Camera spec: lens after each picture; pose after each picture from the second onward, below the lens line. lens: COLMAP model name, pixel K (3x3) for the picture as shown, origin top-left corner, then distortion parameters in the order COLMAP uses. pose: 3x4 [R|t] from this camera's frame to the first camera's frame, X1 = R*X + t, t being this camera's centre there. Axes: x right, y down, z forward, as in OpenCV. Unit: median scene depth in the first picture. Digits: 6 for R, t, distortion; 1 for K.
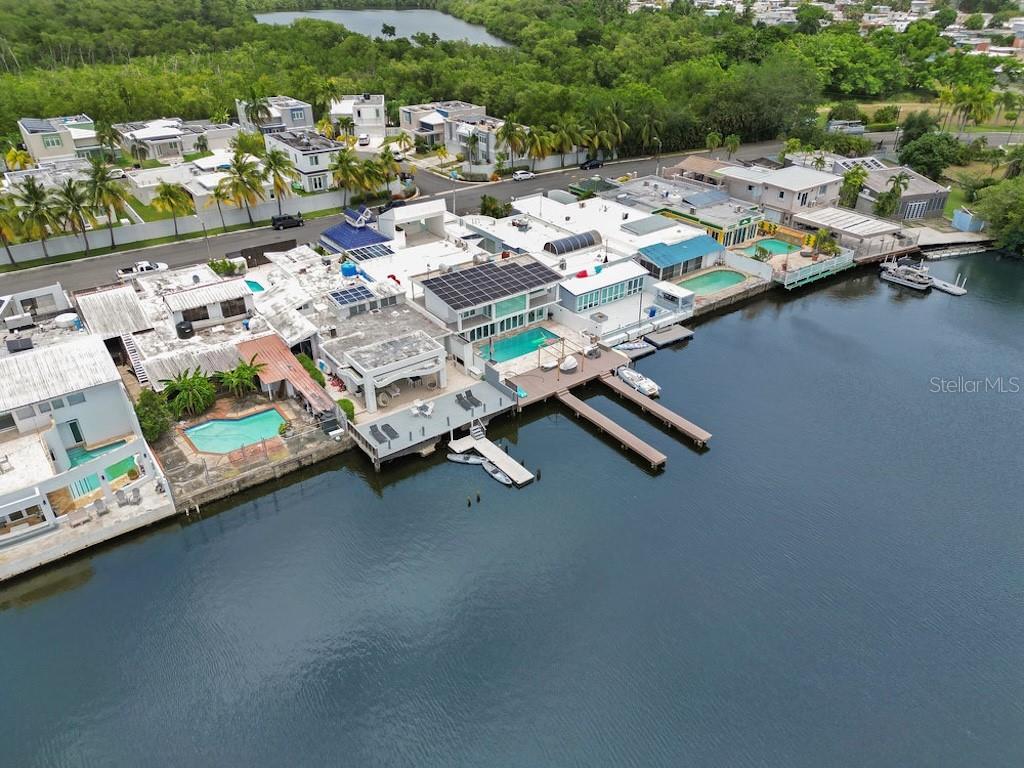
lens RADIAL K [[723.6, 0, 512.0], [0, 723.6, 384.0], [0, 0, 1]] dist [0.044998, -0.035205]
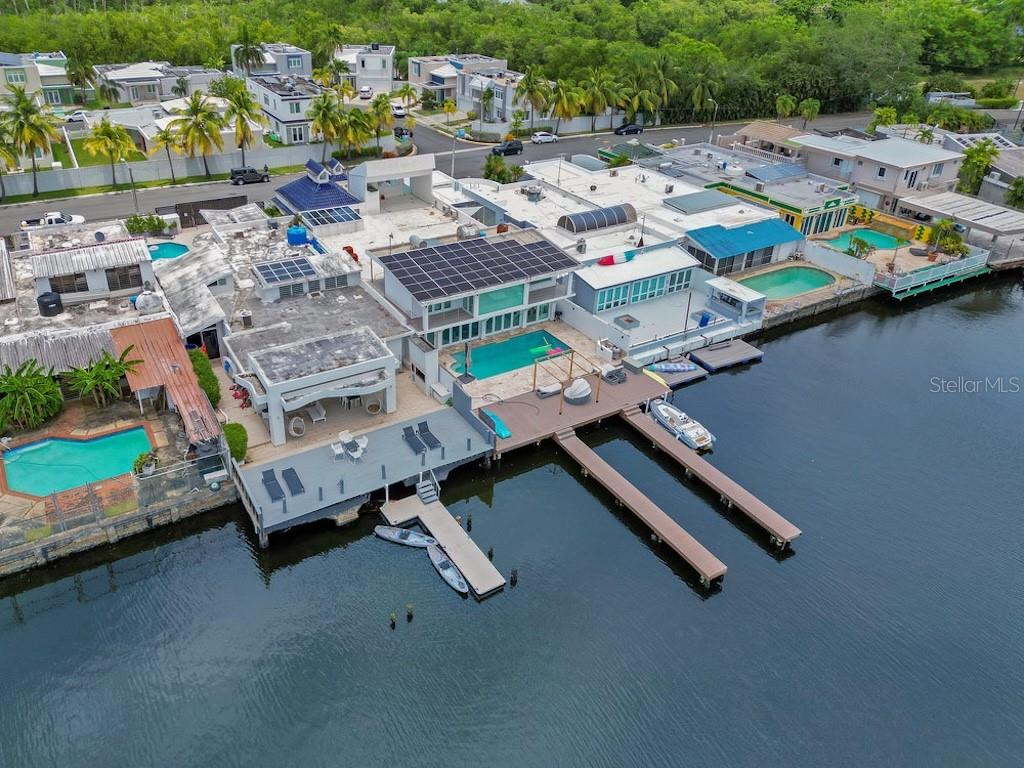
lens RADIAL K [[742.7, 0, 459.9], [0, 742.7, 328.1], [0, 0, 1]] dist [0.049162, -0.043309]
pose [[0.992996, 0.069063, -0.095864, 0.024847], [-0.073719, 0.996222, -0.045904, -0.036224], [0.092332, 0.052649, 0.994335, 0.230168]]
